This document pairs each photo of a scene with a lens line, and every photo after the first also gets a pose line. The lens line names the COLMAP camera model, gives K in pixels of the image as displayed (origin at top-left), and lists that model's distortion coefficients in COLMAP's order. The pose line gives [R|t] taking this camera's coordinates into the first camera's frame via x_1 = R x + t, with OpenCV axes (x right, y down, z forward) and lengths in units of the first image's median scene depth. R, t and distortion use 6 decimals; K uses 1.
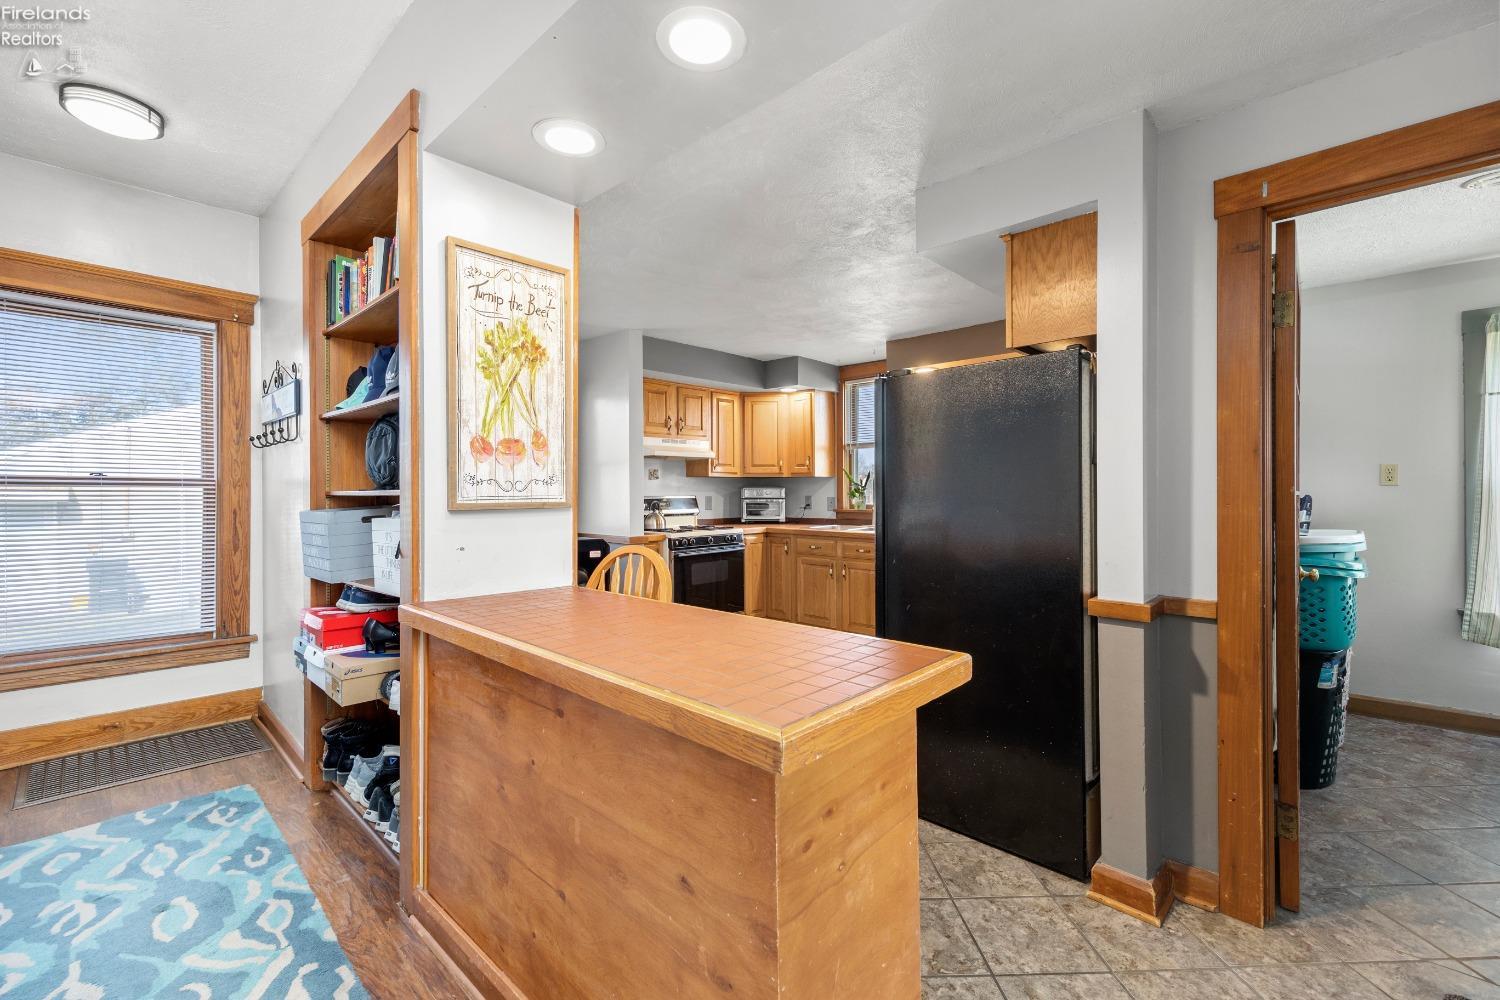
lens RADIAL K [[636.5, 0, 775.9], [0, 636.5, 491.2], [0, 0, 1]] dist [-0.001250, -0.001003]
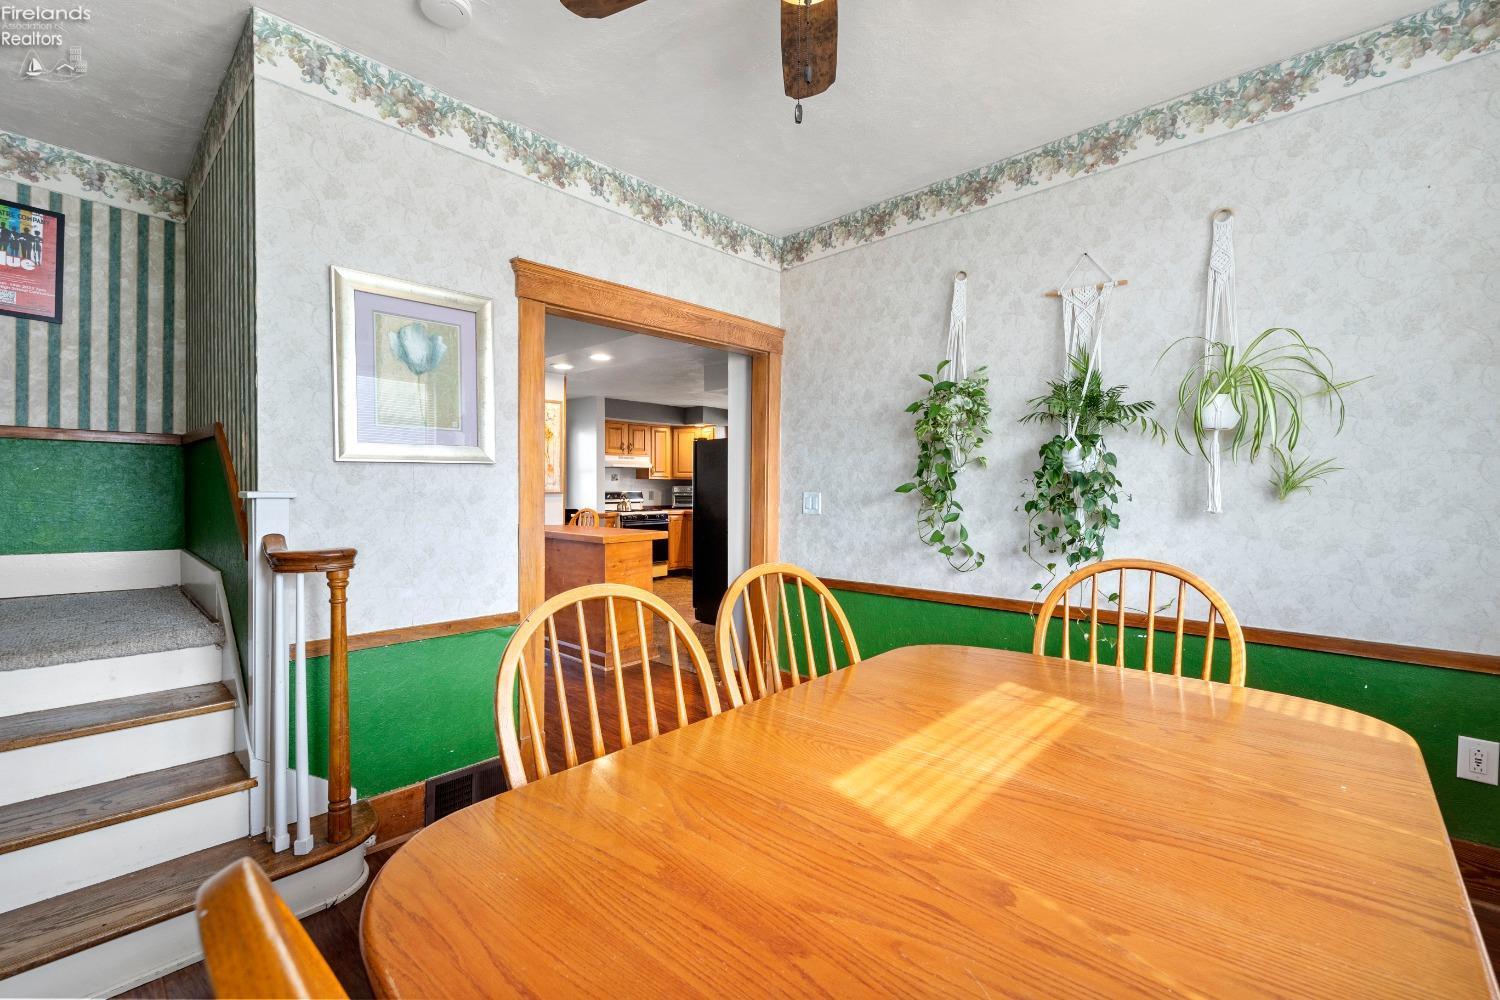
lens RADIAL K [[624.0, 0, 798.0], [0, 624.0, 504.0], [0, 0, 1]] dist [-0.000234, -0.000152]
pose [[0.998717, 0.008687, 0.049882, 0.464696], [-0.009861, 0.999679, 0.023335, -0.001290], [-0.049664, -0.023797, 0.998482, -1.450042]]
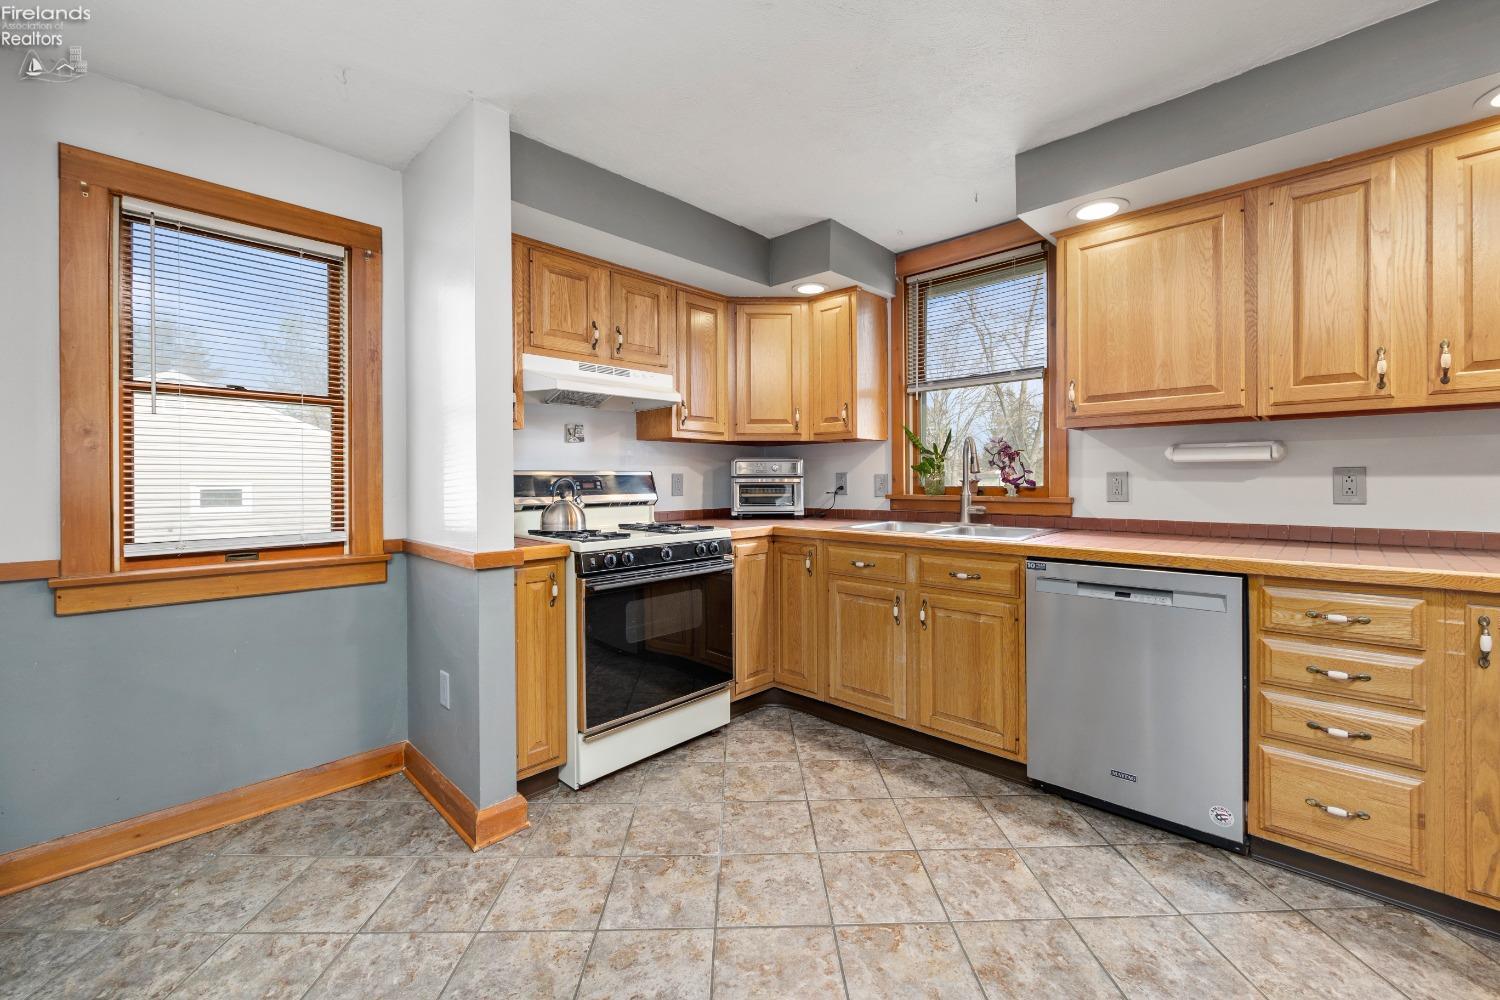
lens RADIAL K [[615.8, 0, 748.8], [0, 615.8, 483.0], [0, 0, 1]] dist [0.000203, -0.000271]
pose [[0.998836, -0.000862, -0.048225, -0.024883], [0.001141, 0.999983, 0.005766, 0.035640], [0.048219, -0.005814, 0.998820, 1.076935]]
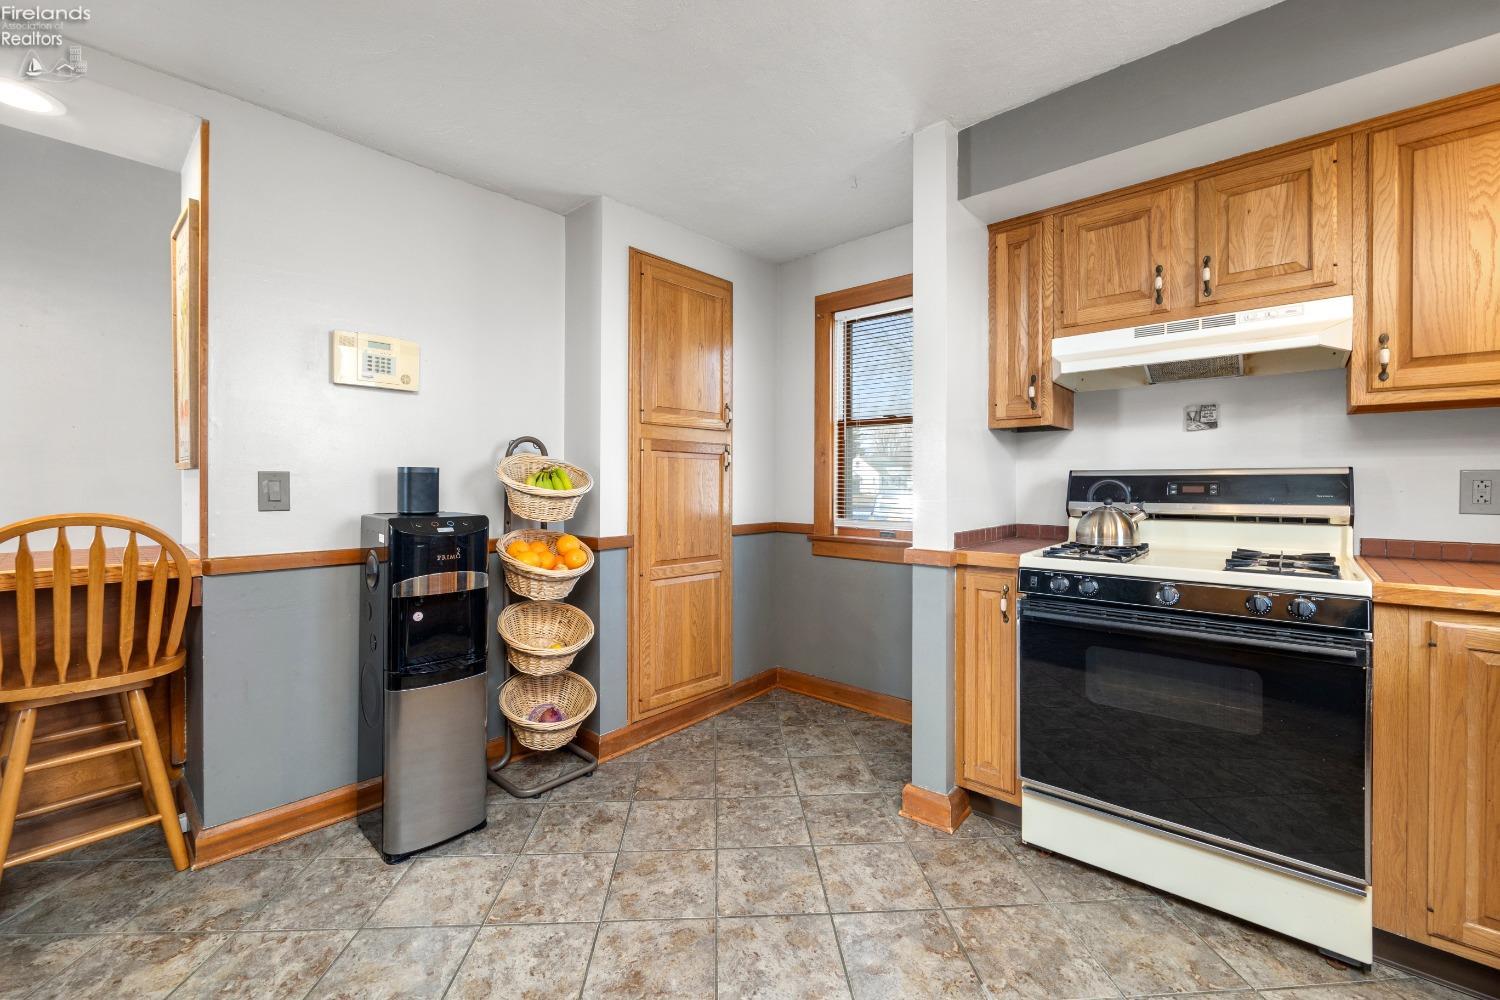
lens RADIAL K [[615.8, 0, 748.8], [0, 615.8, 483.0], [0, 0, 1]] dist [0.000203, -0.000271]
pose [[-0.016683, 0.005105, -0.999848, 0.496008], [-0.000308, 0.999987, 0.005110, 0.033742], [0.999861, 0.000393, -0.016681, 1.678766]]
